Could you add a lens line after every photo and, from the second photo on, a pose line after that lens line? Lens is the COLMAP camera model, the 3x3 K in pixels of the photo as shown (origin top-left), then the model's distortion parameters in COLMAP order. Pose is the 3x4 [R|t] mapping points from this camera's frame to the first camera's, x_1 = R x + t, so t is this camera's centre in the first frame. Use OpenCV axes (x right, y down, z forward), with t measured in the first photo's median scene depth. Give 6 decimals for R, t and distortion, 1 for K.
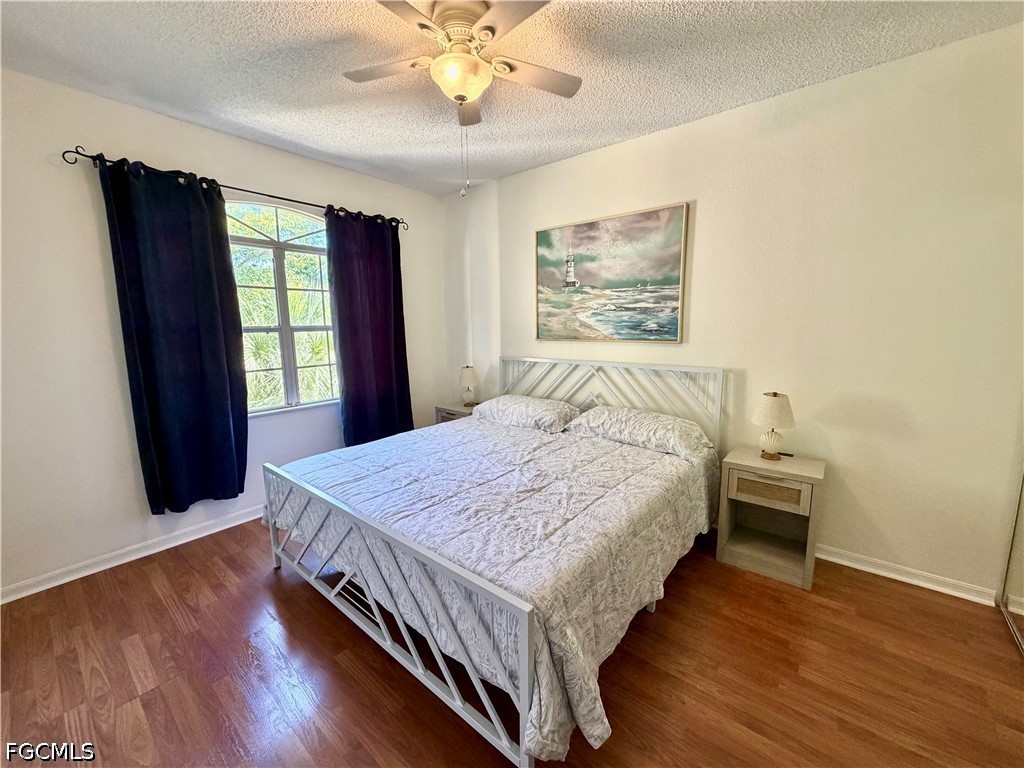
lens RADIAL K [[406.0, 0, 507.5], [0, 406.0, 382.7], [0, 0, 1]] dist [-0.010380, 0.000189]
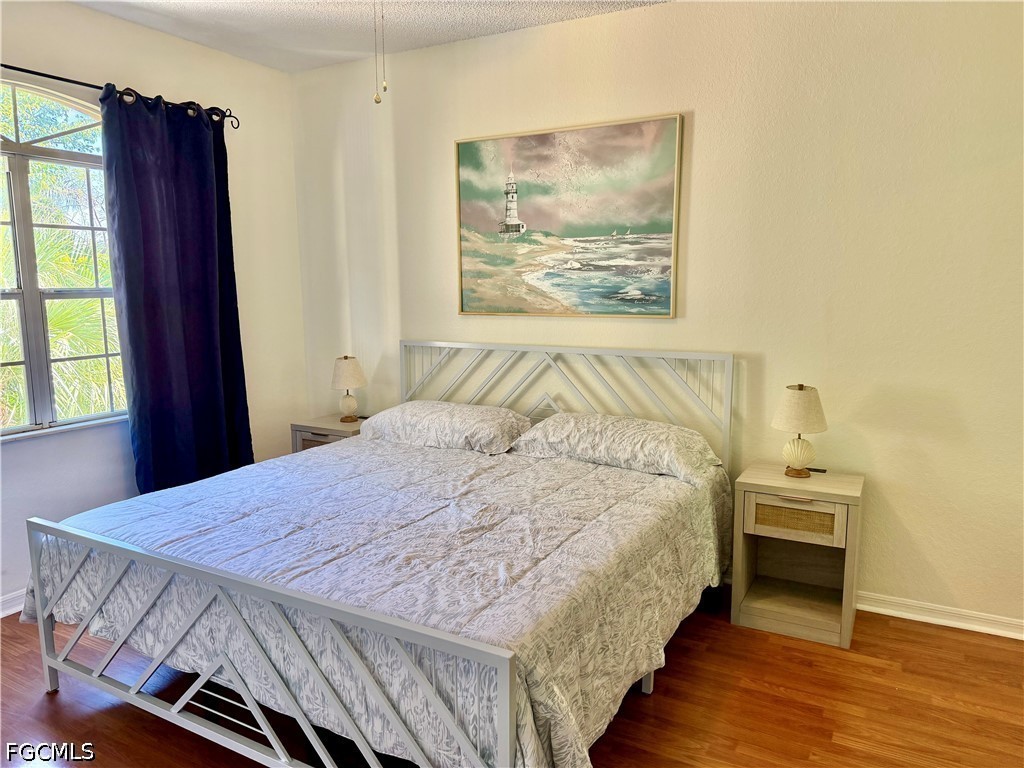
lens RADIAL K [[714.6, 0, 503.0], [0, 714.6, 387.2], [0, 0, 1]] dist [0.078047, -0.124913]
pose [[0.983792, -0.018828, 0.178323, -0.091083], [0.019451, 0.999809, -0.001749, 0.019278], [-0.178256, 0.005190, 0.983971, -0.171559]]
